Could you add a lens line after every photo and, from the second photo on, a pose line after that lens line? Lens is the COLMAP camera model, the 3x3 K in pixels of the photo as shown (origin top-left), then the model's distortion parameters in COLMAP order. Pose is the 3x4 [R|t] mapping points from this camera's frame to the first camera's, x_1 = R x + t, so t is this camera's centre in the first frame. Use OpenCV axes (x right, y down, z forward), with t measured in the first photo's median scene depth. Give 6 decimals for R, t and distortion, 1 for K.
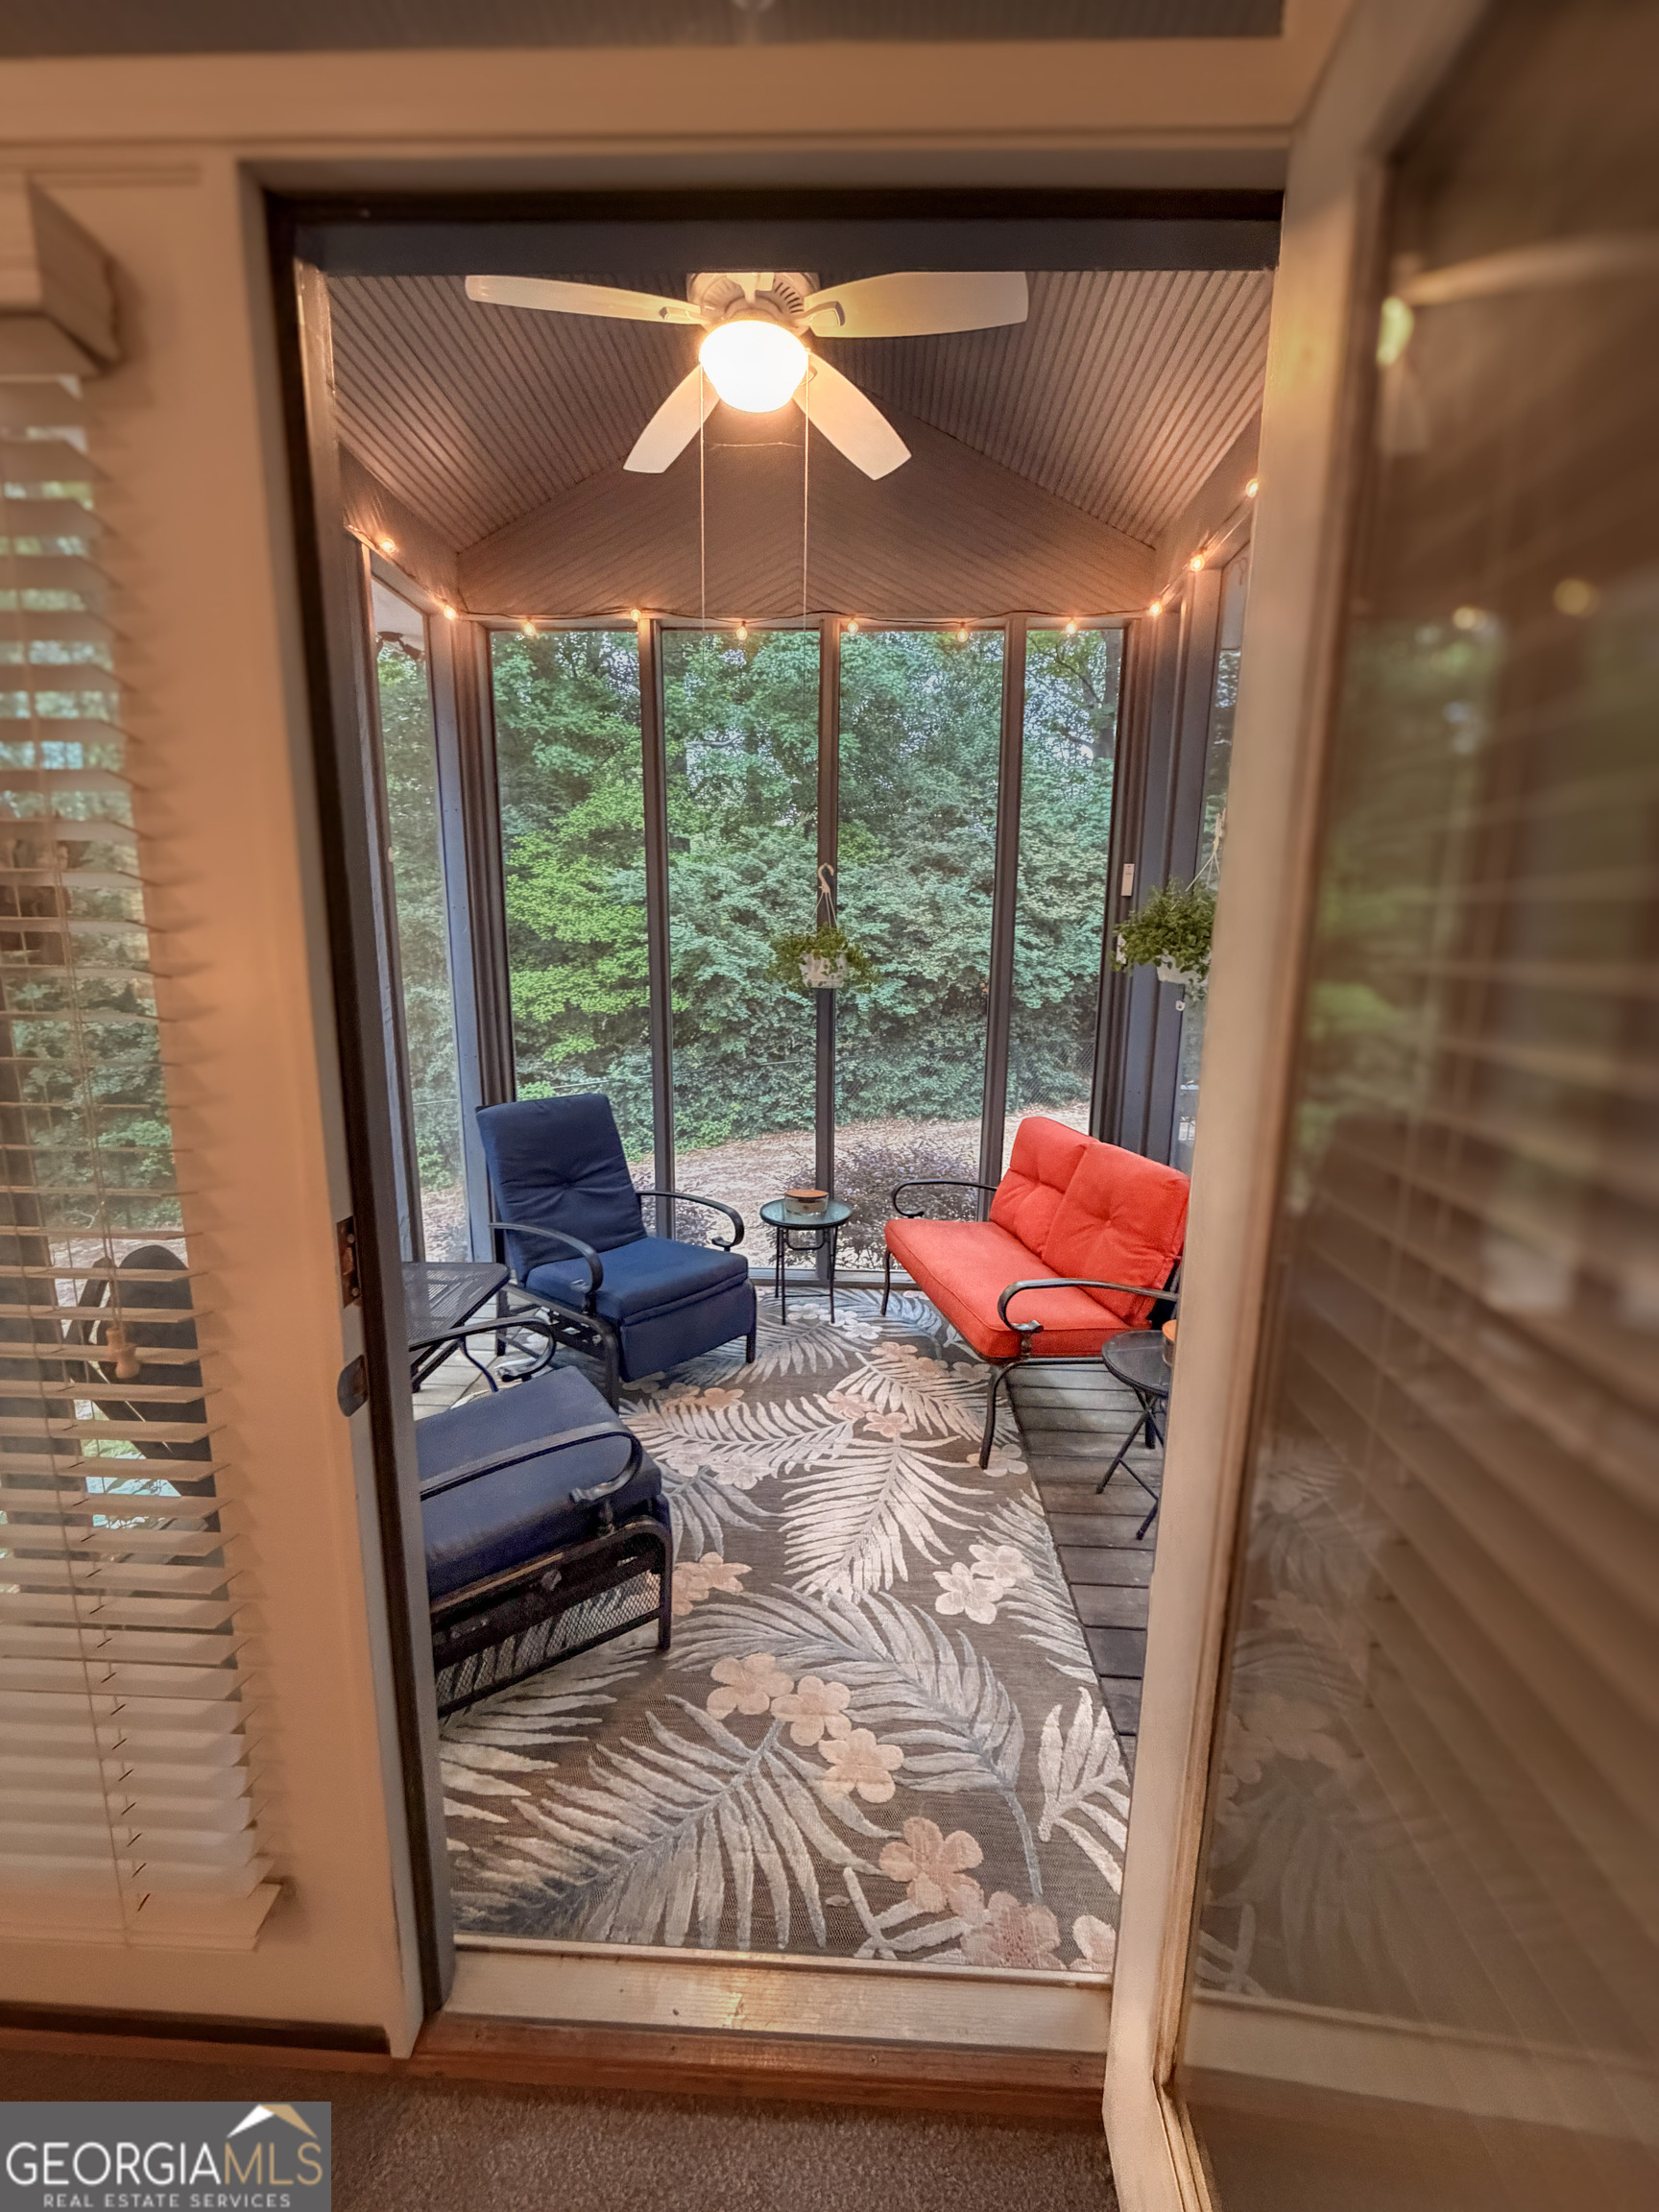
lens RADIAL K [[880.9, 0, 832.7], [0, 880.9, 1106.8], [0, 0, 1]] dist [0.002070, -0.000593]
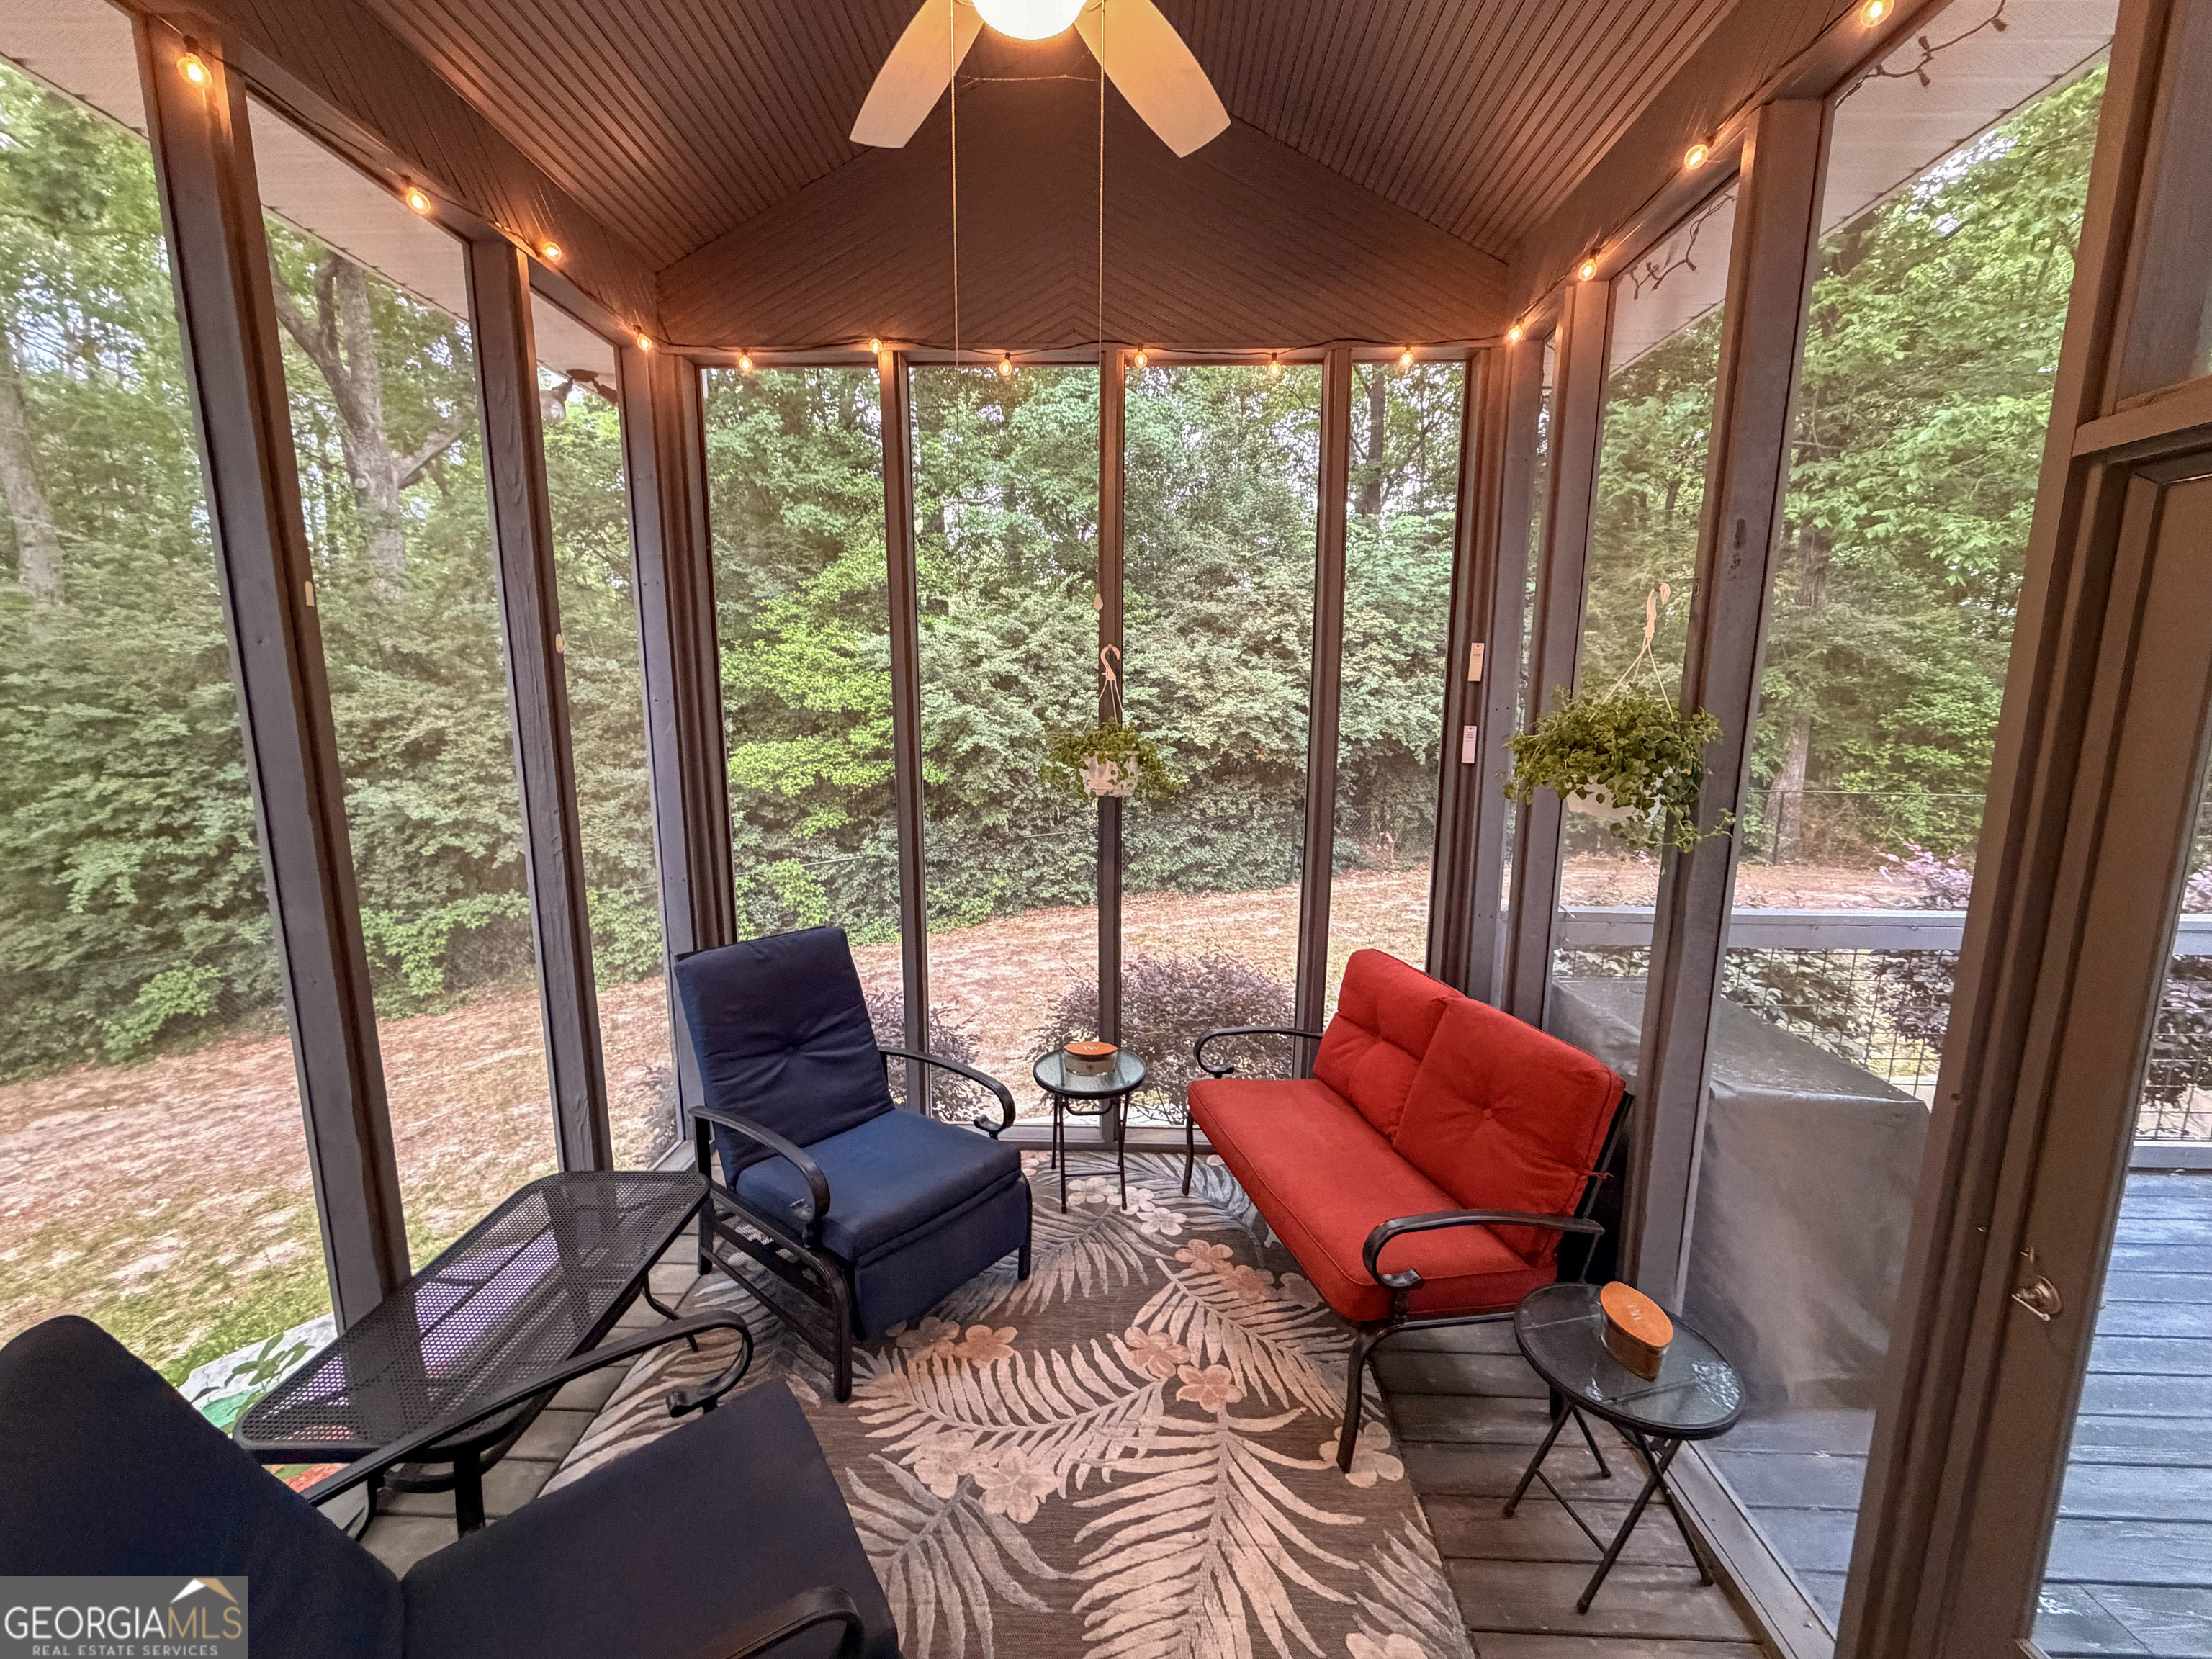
lens RADIAL K [[880.9, 0, 1106.0], [0, 880.9, 839.6], [0, 0, 1]] dist [0.002070, -0.000593]
pose [[0.999847, -0.010191, 0.014226, -0.024412], [0.010525, 0.999665, -0.023630, -0.073789], [-0.013981, 0.023776, 0.999620, 0.179421]]
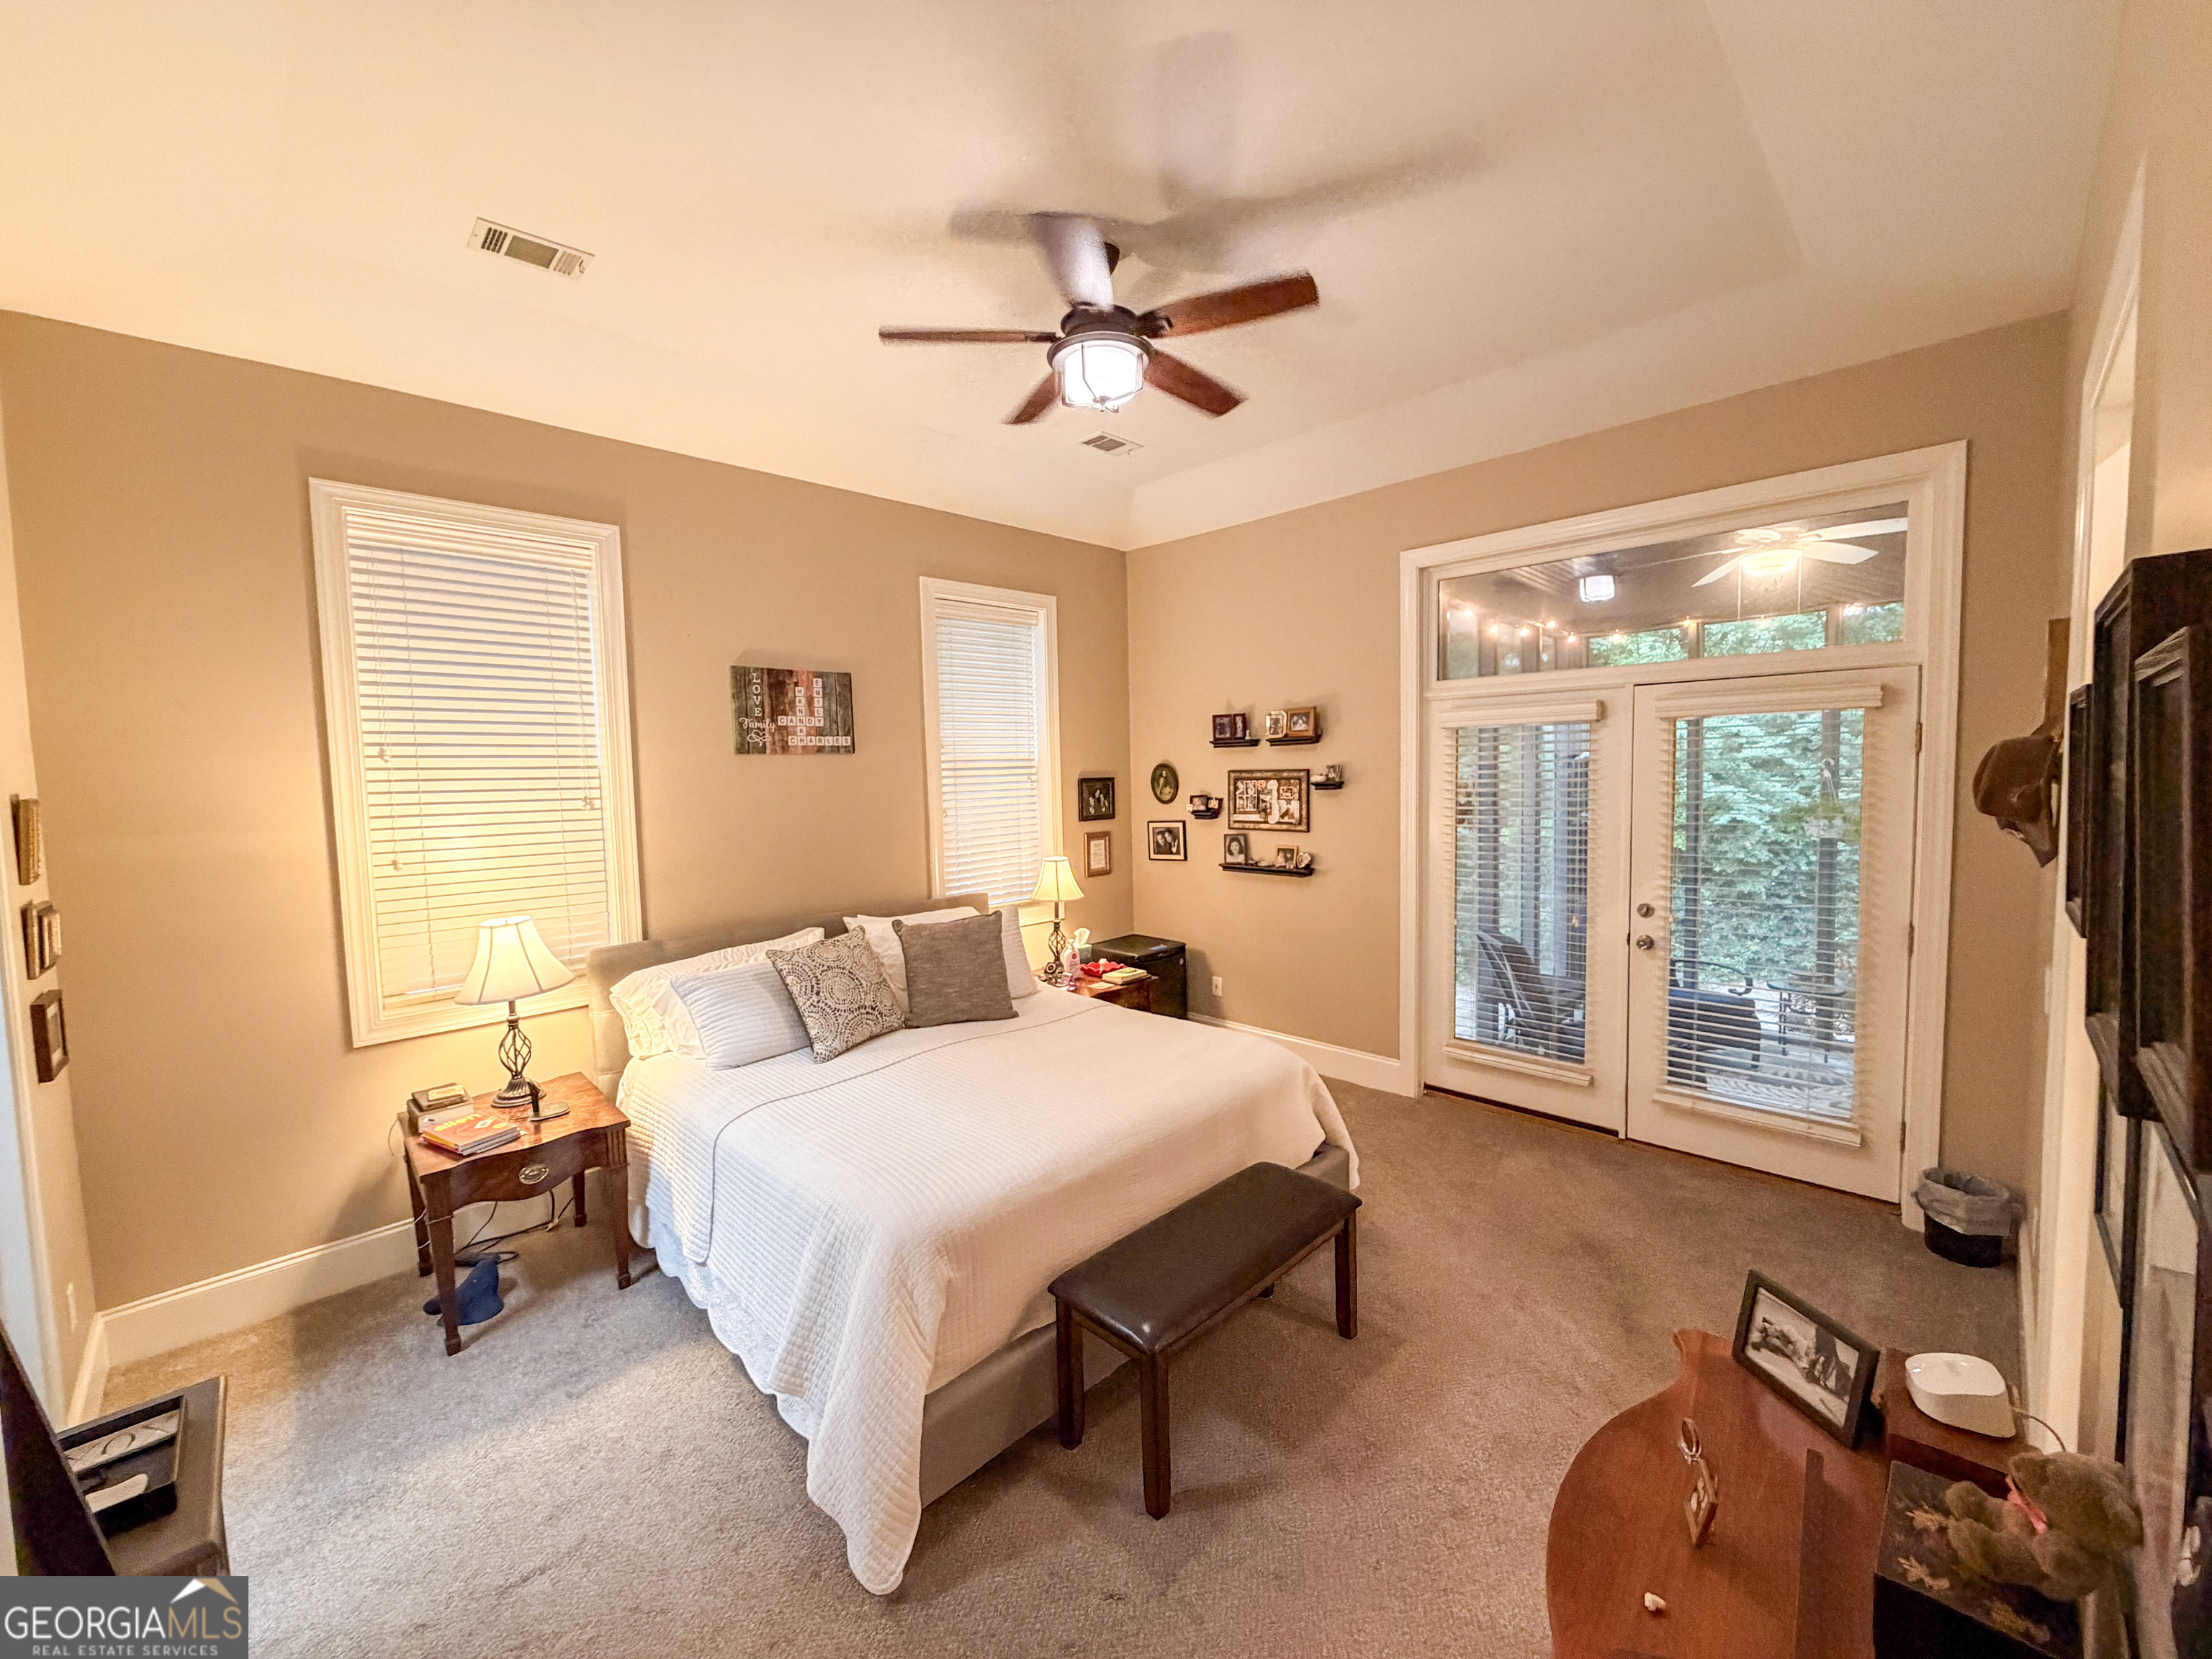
lens RADIAL K [[880.9, 0, 1099.1], [0, 880.9, 832.0], [0, 0, 1]] dist [0.002070, -0.000593]
pose [[0.731061, 0.013524, -0.682178, 0.110112], [-0.098173, 0.991485, -0.085552, 0.103759], [0.675212, 0.129515, 0.726164, -0.927674]]
